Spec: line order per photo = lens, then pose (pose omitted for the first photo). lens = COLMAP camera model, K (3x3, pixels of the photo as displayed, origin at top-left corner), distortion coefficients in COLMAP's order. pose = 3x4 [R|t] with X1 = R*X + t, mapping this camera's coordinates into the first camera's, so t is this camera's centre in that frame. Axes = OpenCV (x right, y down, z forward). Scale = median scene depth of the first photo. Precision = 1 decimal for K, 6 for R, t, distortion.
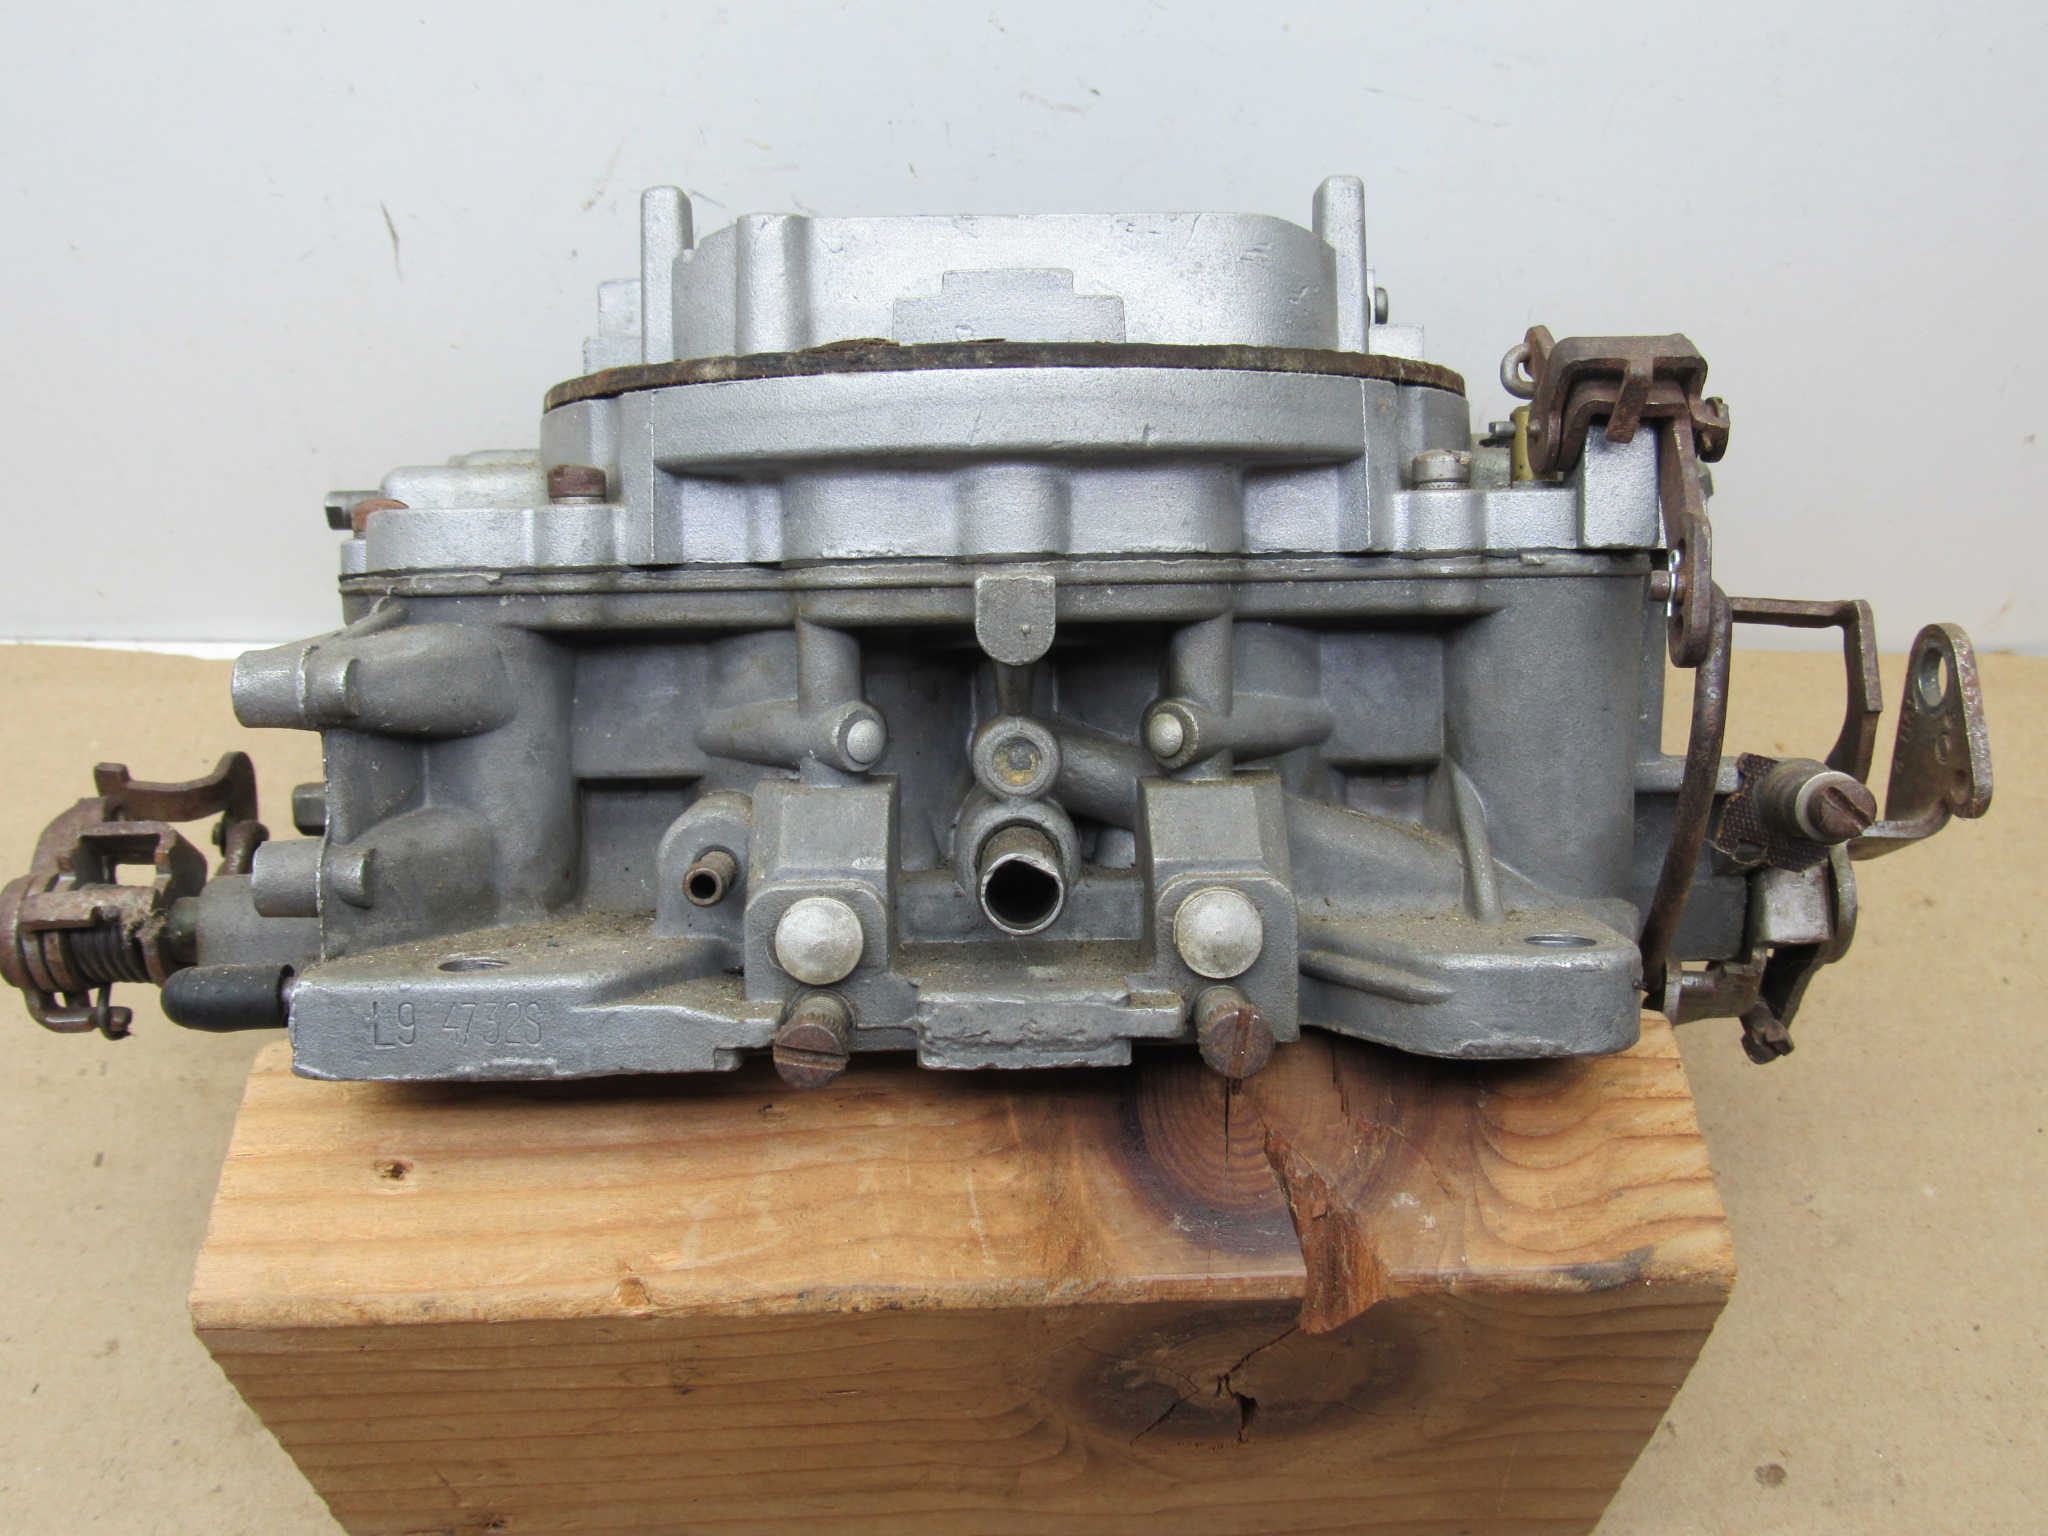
lens RADIAL K [[1964.6, 0, 991.2], [0, 1964.6, 702.6], [0, 0, 1]] dist [-0.044889, 0.000000]
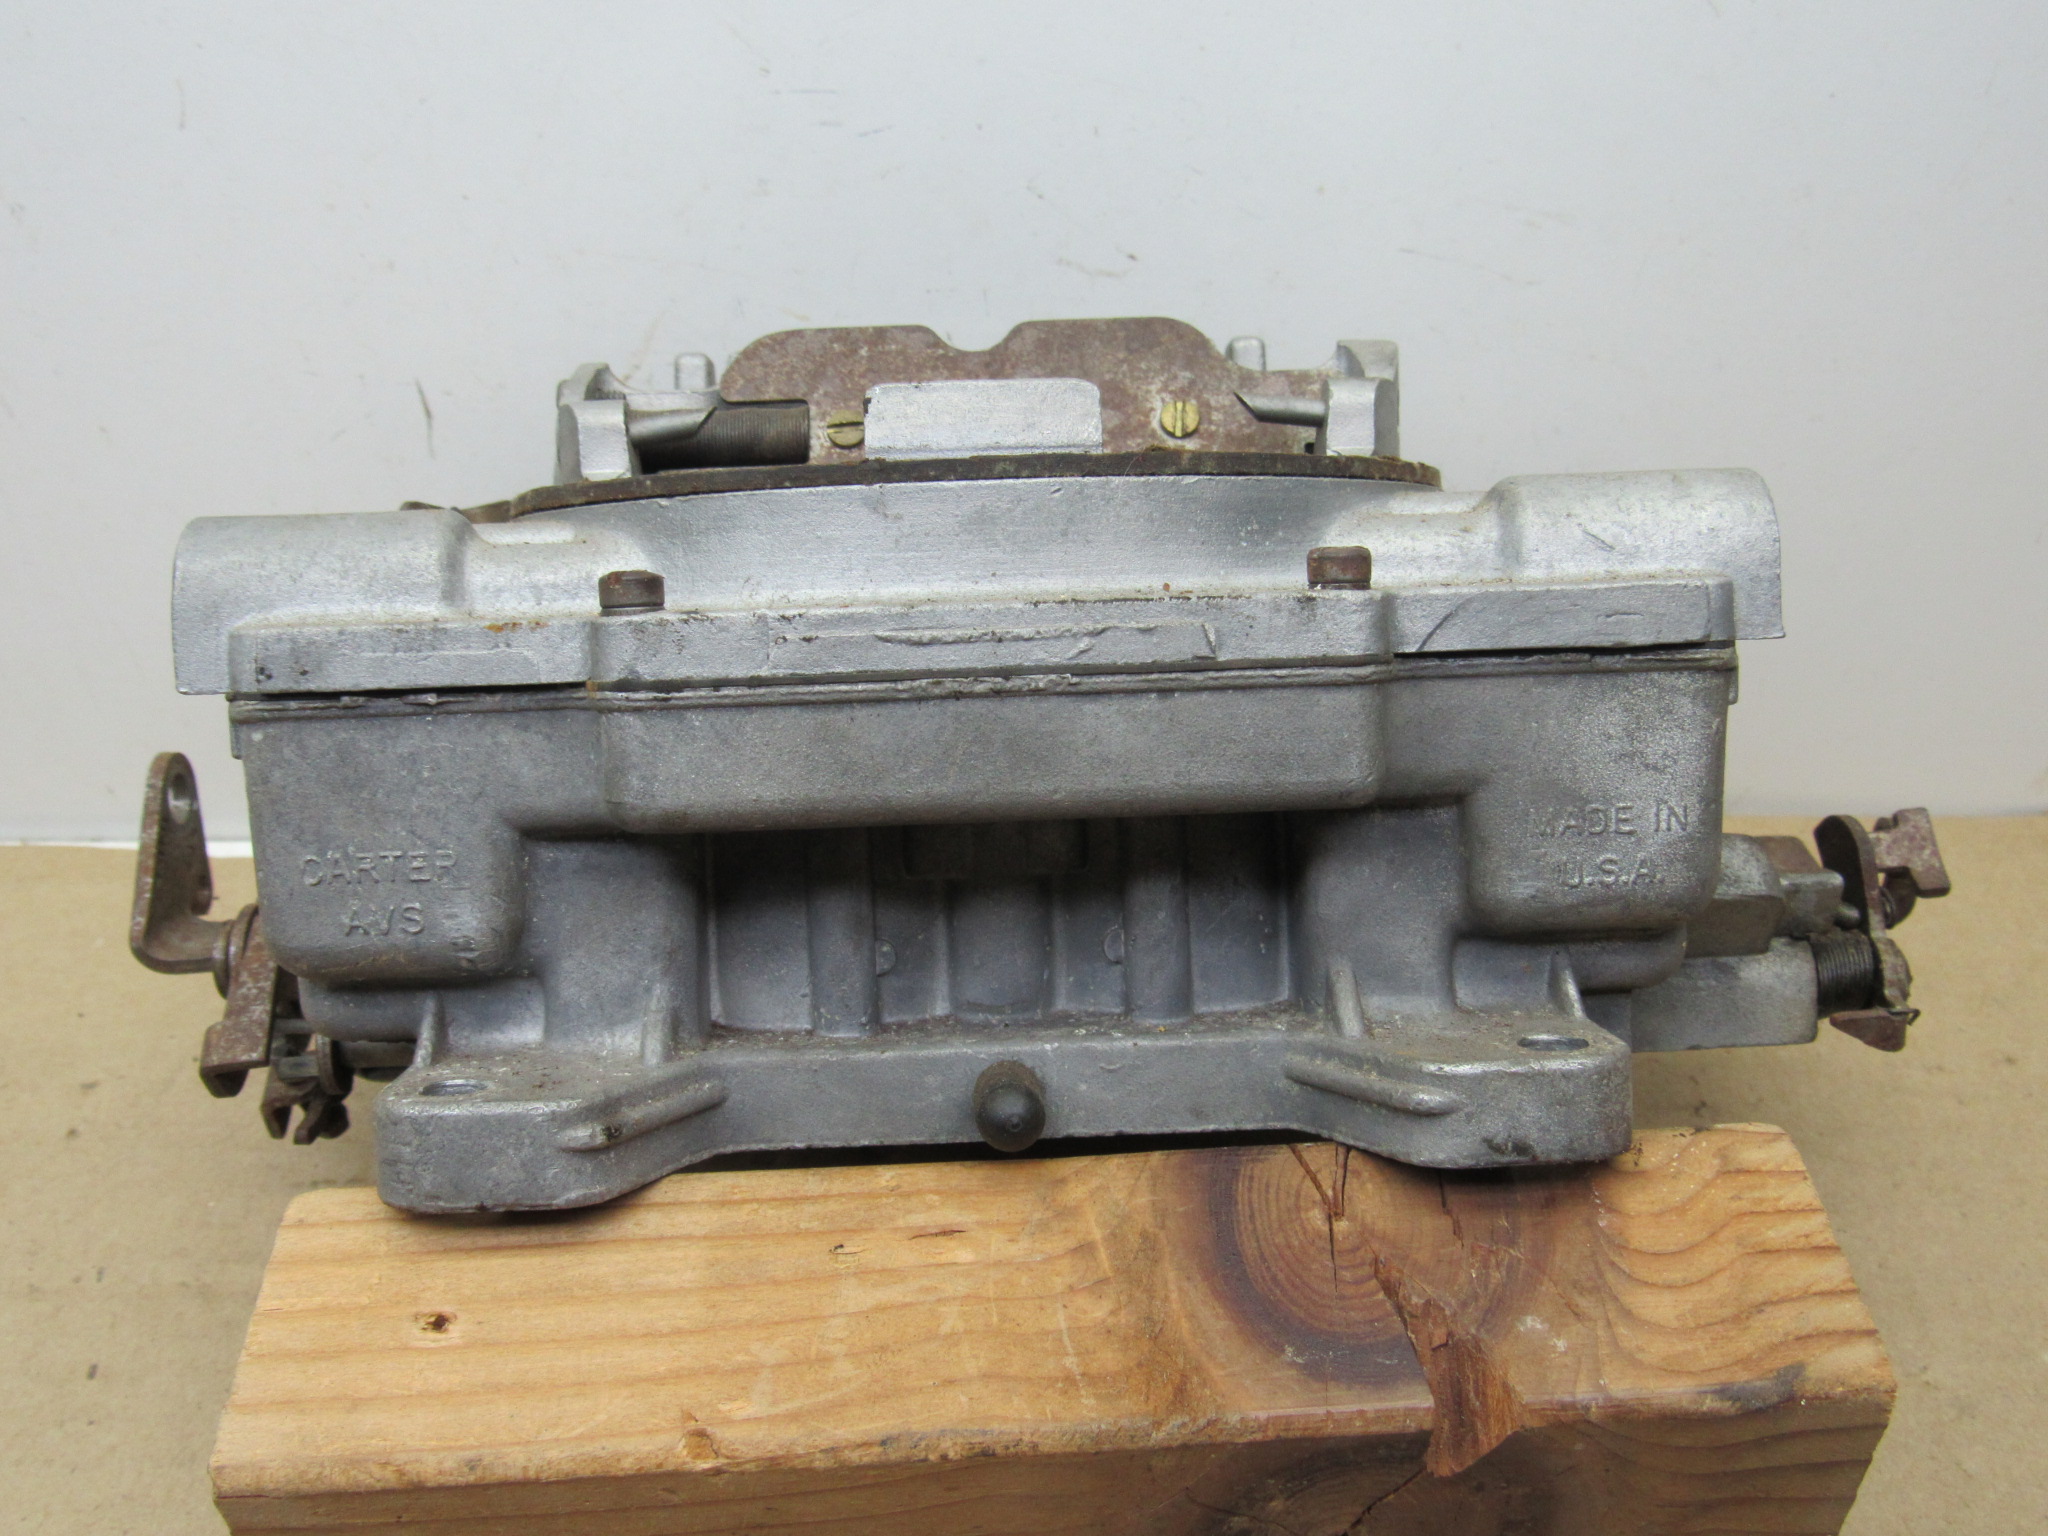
lens RADIAL K [[1964.6, 0, 989.6], [0, 1964.6, 708.4], [0, 0, 1]] dist [-0.044889, 0.000000]
pose [[0.999733, -0.018661, 0.013631, -0.050221], [0.020489, 0.988571, -0.149354, 0.093940], [-0.010688, 0.149593, 0.988690, 0.042355]]
